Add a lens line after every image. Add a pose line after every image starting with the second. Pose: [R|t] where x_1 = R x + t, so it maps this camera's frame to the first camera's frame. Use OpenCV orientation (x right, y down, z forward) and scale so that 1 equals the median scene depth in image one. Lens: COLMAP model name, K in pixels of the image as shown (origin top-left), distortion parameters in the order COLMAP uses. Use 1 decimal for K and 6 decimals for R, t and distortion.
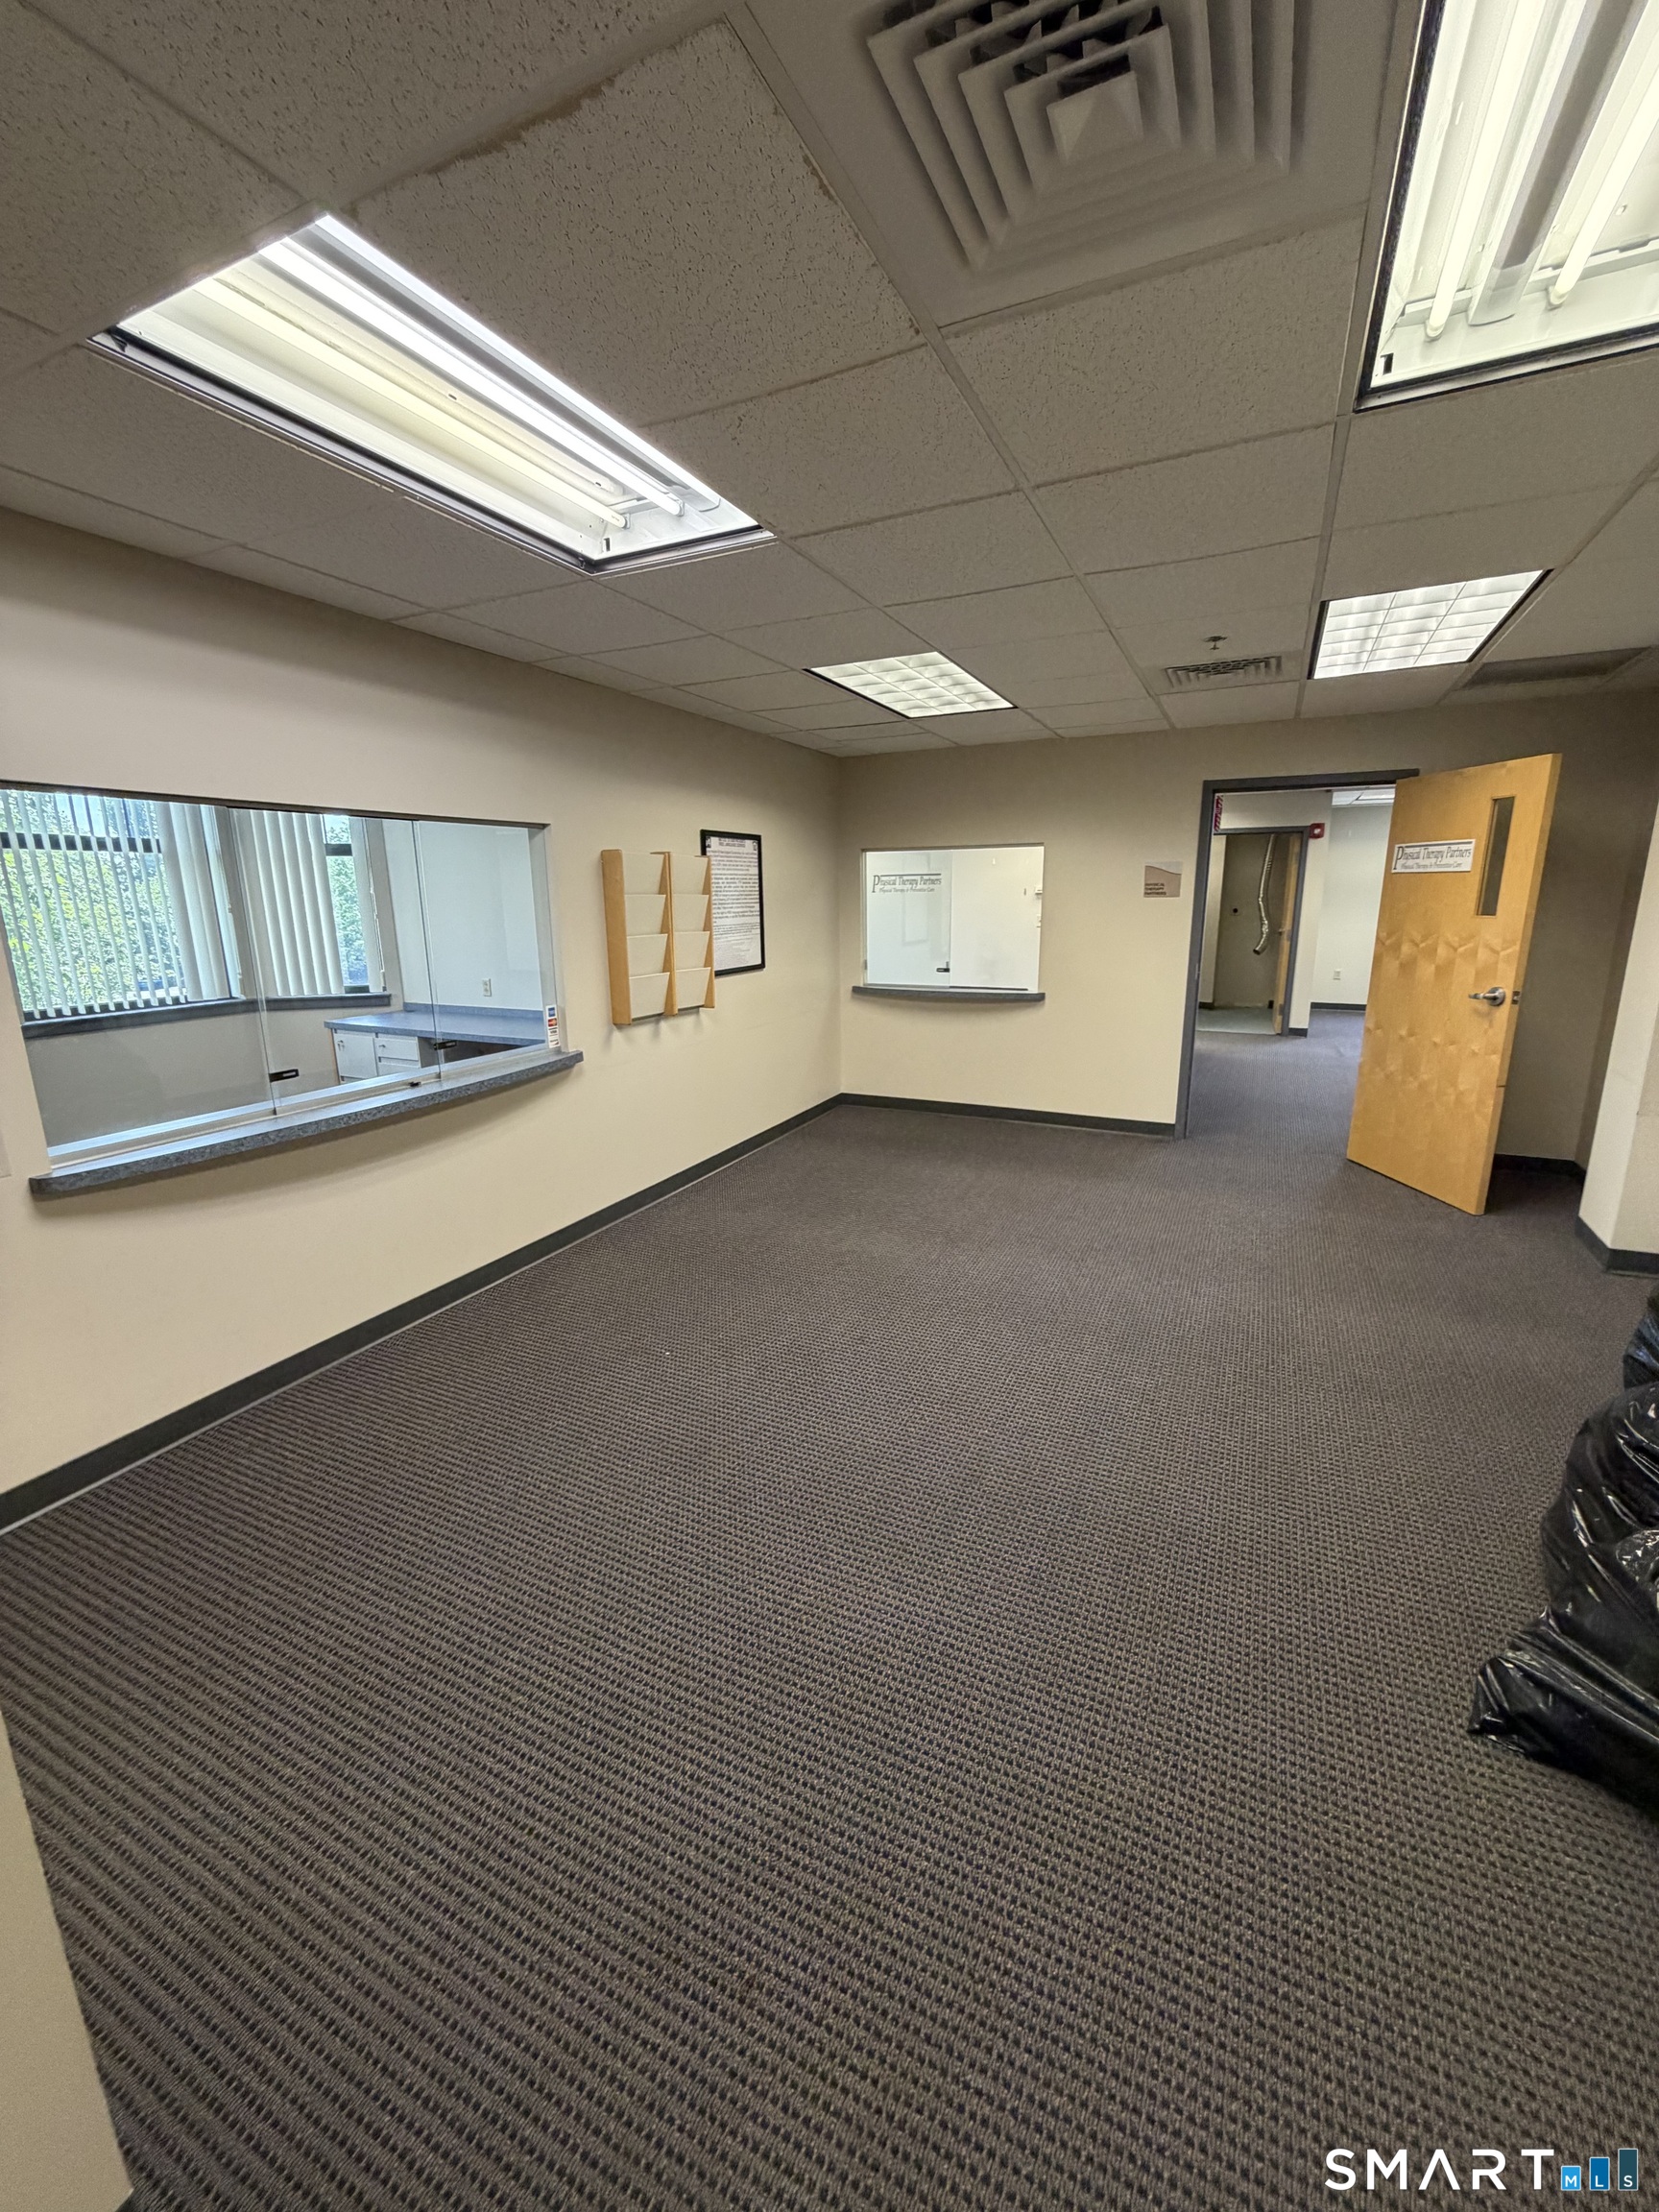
lens RADIAL K [[885.1, 0, 831.2], [0, 885.1, 1091.8], [0, 0, 1]] dist [0.010502, -0.000064]
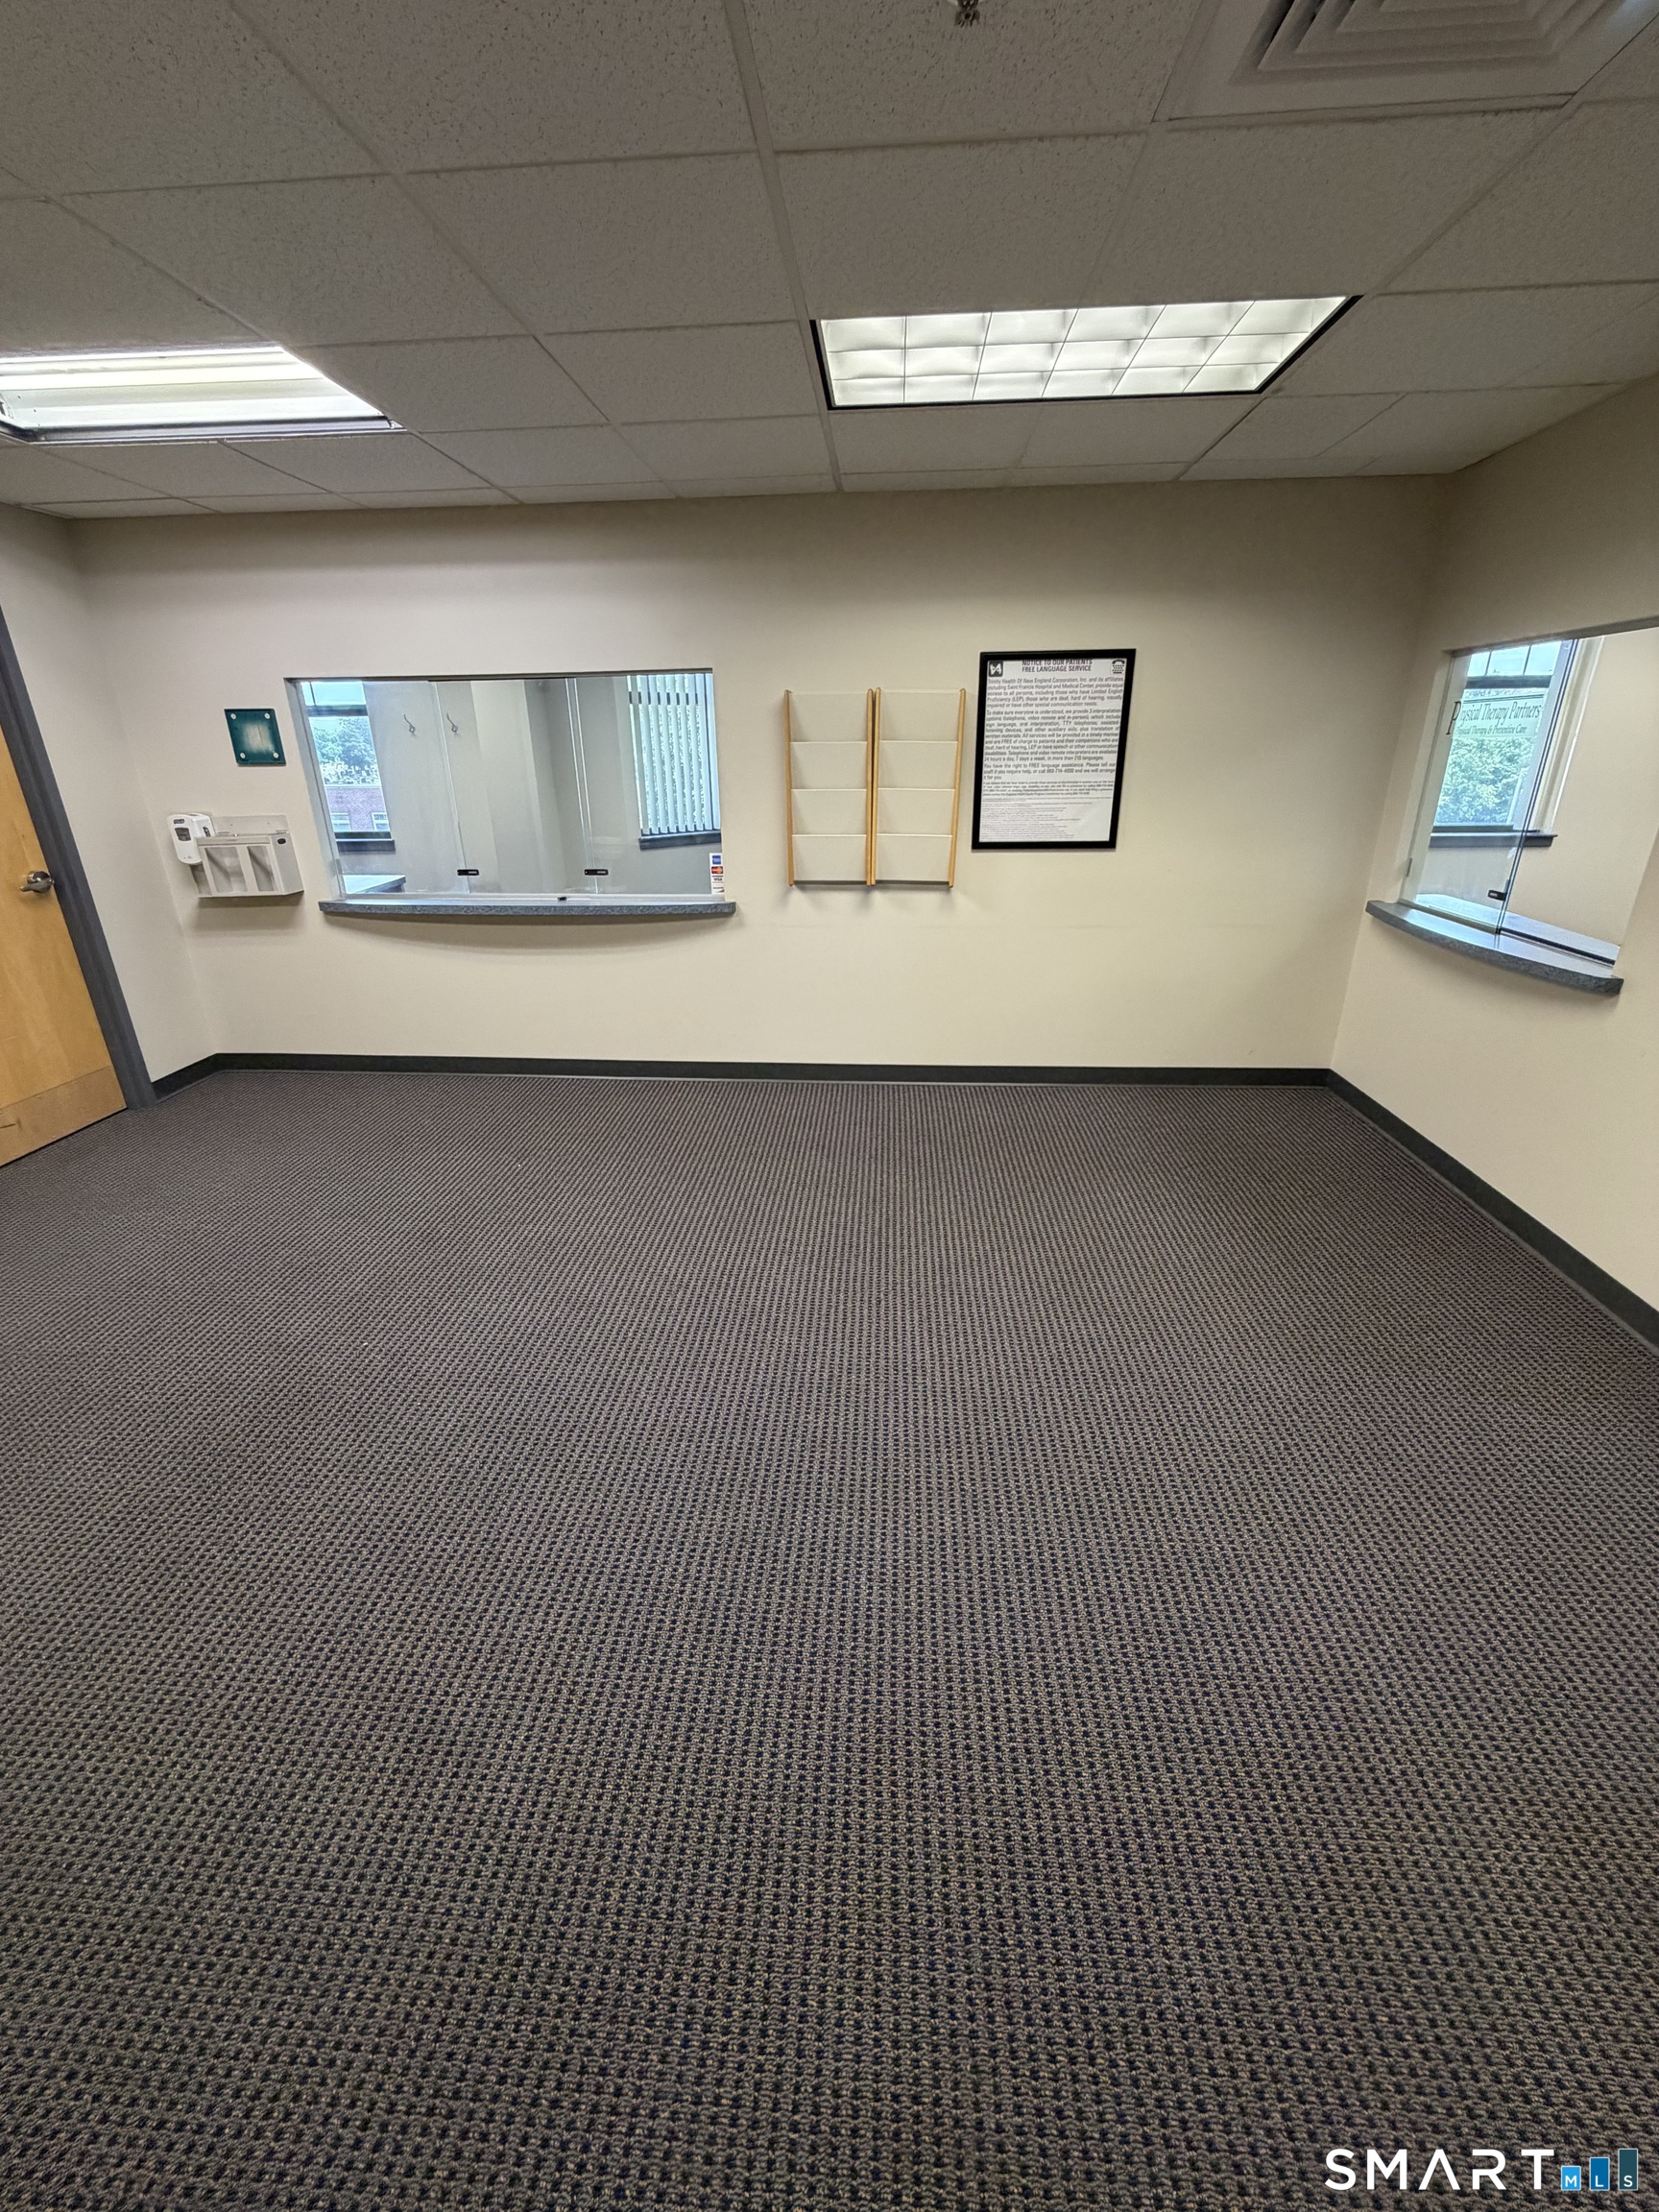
lens RADIAL K [[880.1, 0, 828.2], [0, 880.1, 1089.8], [0, 0, 1]] dist [0.010343, 0.000031]
pose [[0.372164, 0.339447, -0.863869, 0.630439], [-0.197486, 0.938374, 0.283644, -0.135761], [0.906914, 0.065040, 0.416265, 0.607708]]
